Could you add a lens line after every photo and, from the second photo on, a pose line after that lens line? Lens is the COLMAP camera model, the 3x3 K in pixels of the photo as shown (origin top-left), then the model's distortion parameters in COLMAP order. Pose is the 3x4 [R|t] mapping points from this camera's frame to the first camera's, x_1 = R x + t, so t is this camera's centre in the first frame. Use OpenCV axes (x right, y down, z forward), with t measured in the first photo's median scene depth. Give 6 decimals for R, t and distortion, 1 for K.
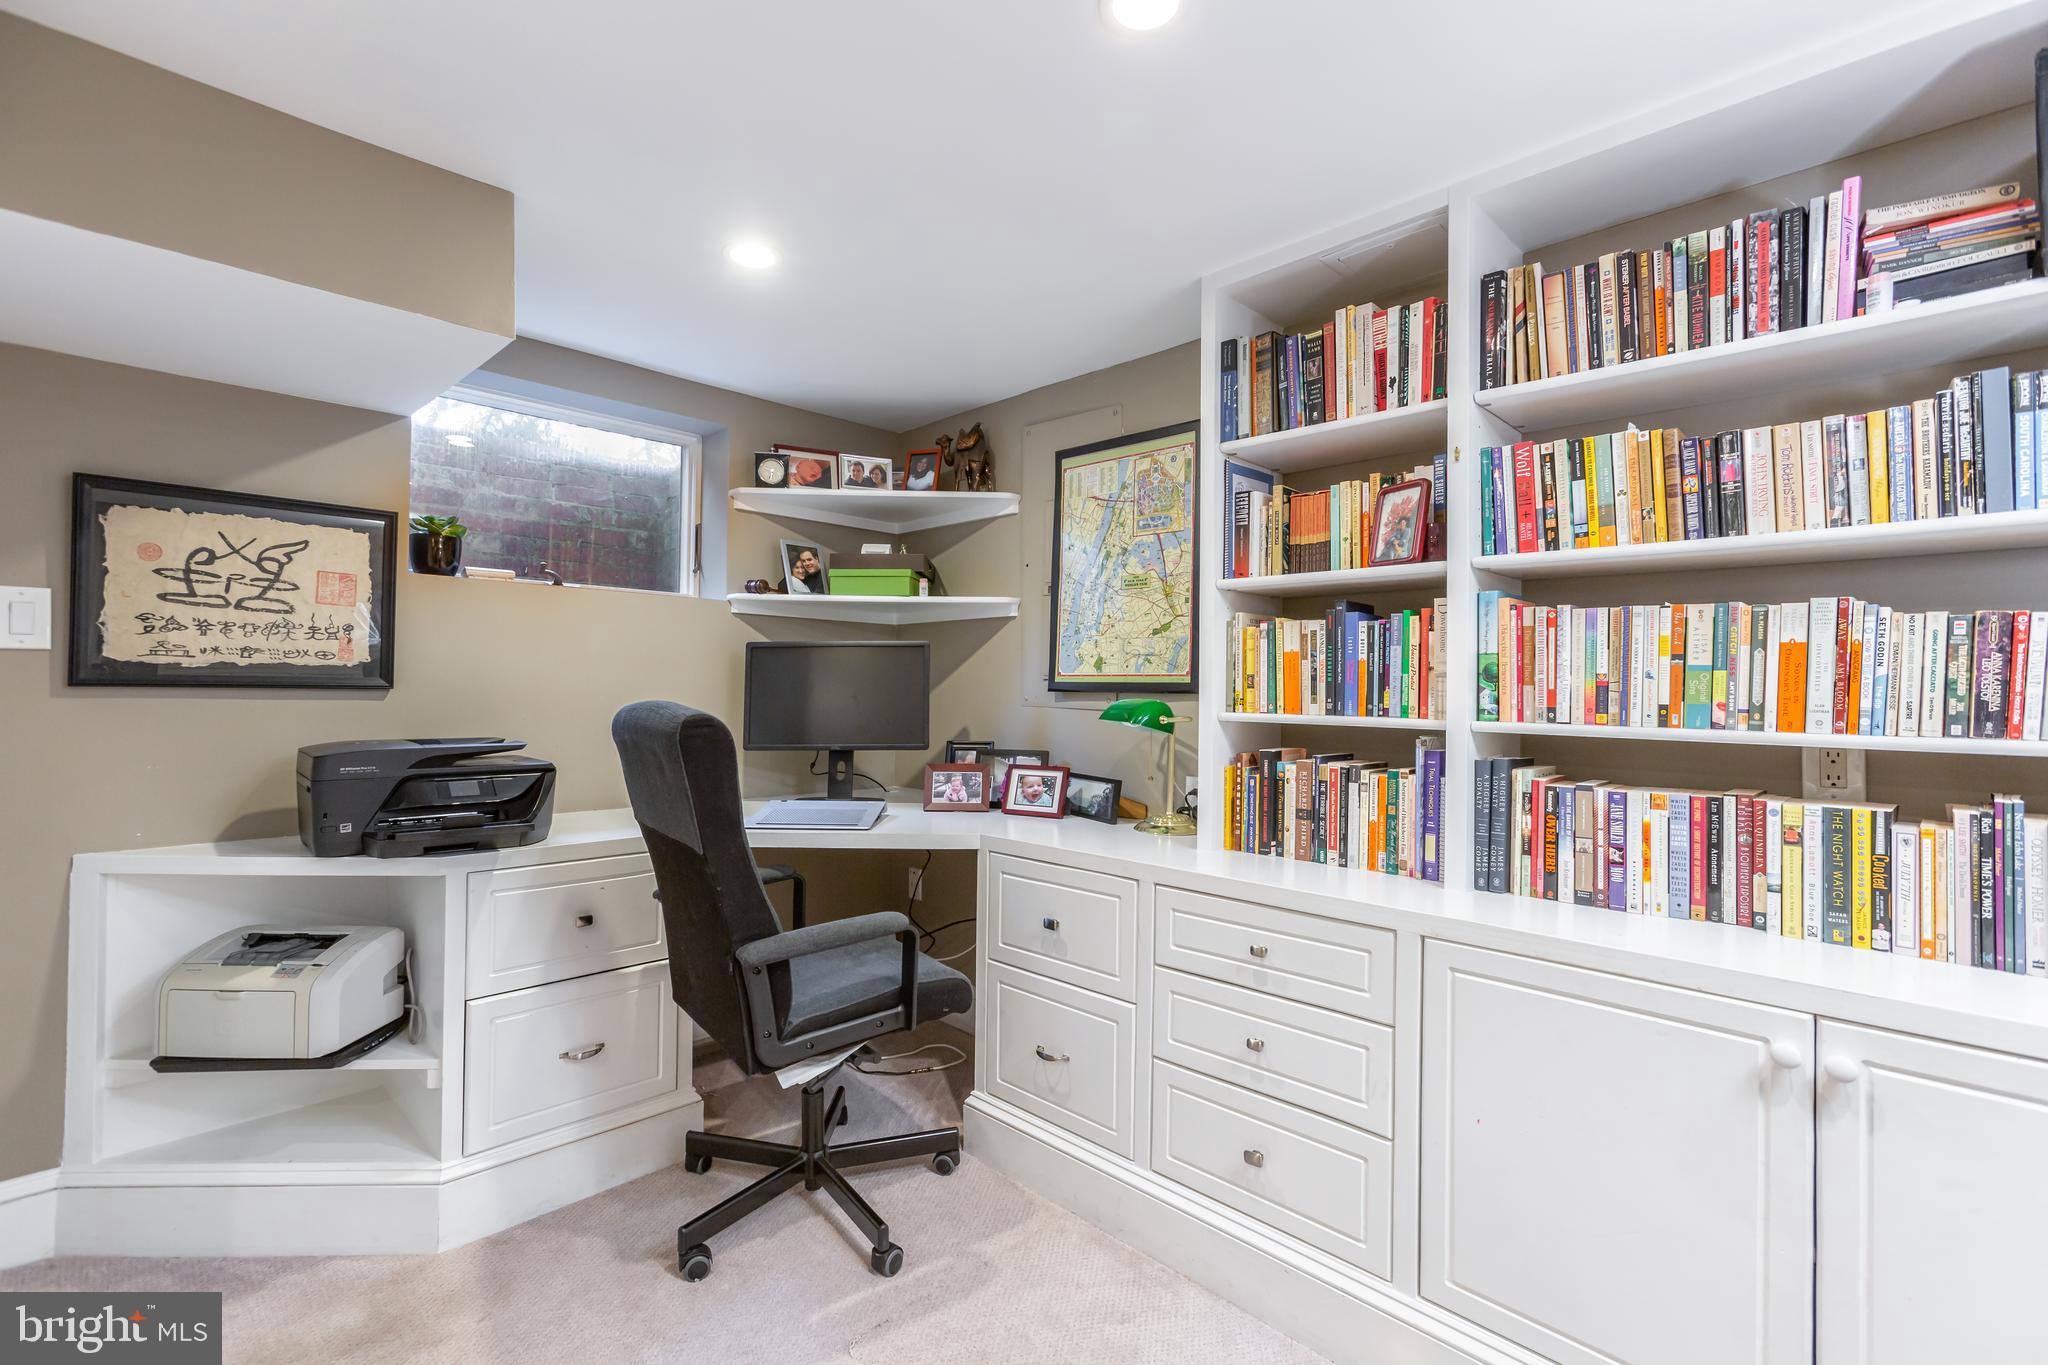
lens RADIAL K [[915.1, 0, 1028.1], [0, 915.1, 679.7], [0, 0, 1]] dist [0.007613, -0.001172]
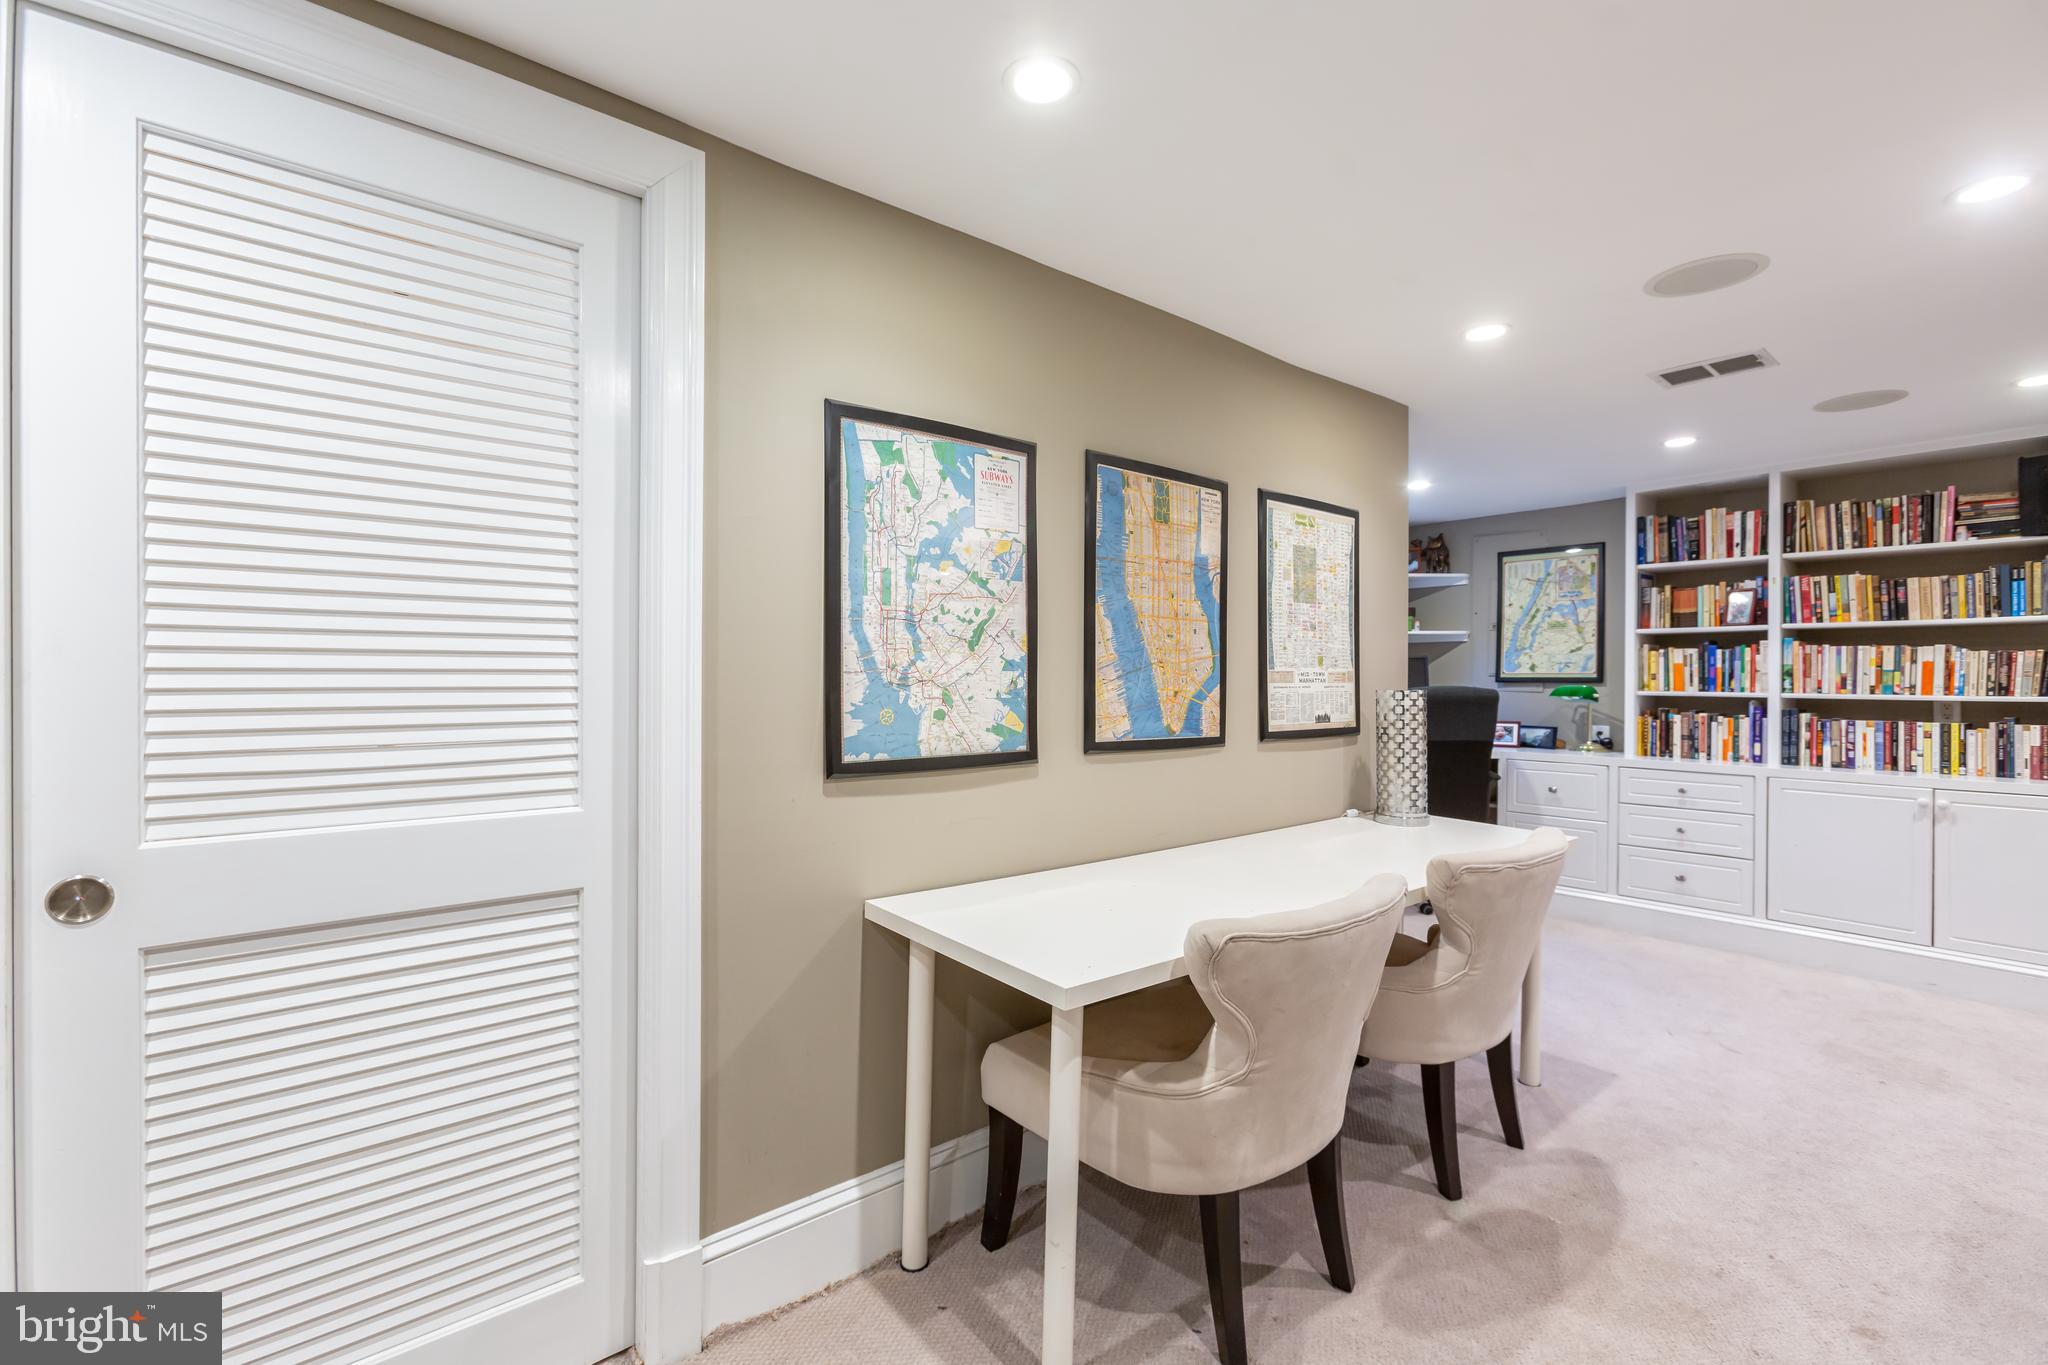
lens RADIAL K [[915.1, 0, 1021.5], [0, 915.1, 679.9], [0, 0, 1]] dist [0.007613, -0.001172]
pose [[0.995205, -0.004751, -0.097692, -1.279587], [0.005376, 0.999967, 0.006138, -0.014986], [0.097660, -0.006634, 0.995198, -1.609074]]
